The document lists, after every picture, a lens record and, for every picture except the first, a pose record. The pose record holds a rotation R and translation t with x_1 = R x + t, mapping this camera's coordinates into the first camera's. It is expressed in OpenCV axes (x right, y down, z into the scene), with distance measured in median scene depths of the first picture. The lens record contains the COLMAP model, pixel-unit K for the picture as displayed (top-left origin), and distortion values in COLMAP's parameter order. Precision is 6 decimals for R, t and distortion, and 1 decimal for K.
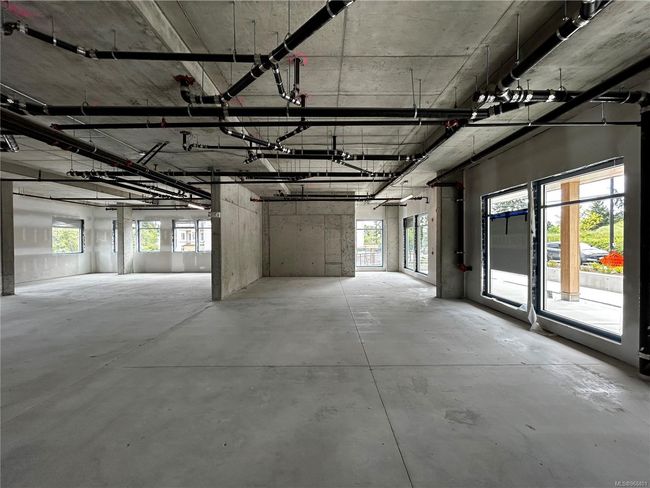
lens RADIAL K [[262.2, 0, 325.4], [0, 262.2, 242.9], [0, 0, 1]] dist [-0.001856, -0.000455]
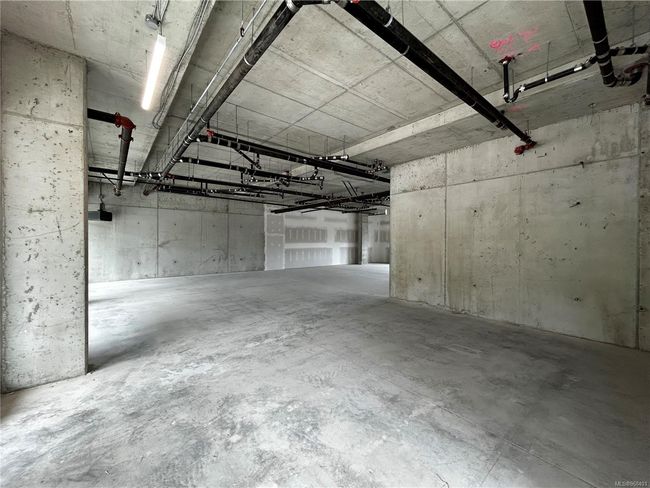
lens RADIAL K [[262.2, 0, 324.5], [0, 262.2, 241.3], [0, 0, 1]] dist [-0.001856, -0.000455]
pose [[-0.776316, 0.007170, -0.630303, 0.353388], [-0.002867, 0.999885, 0.014906, -0.007679], [0.630337, 0.013379, -0.776206, 1.384109]]
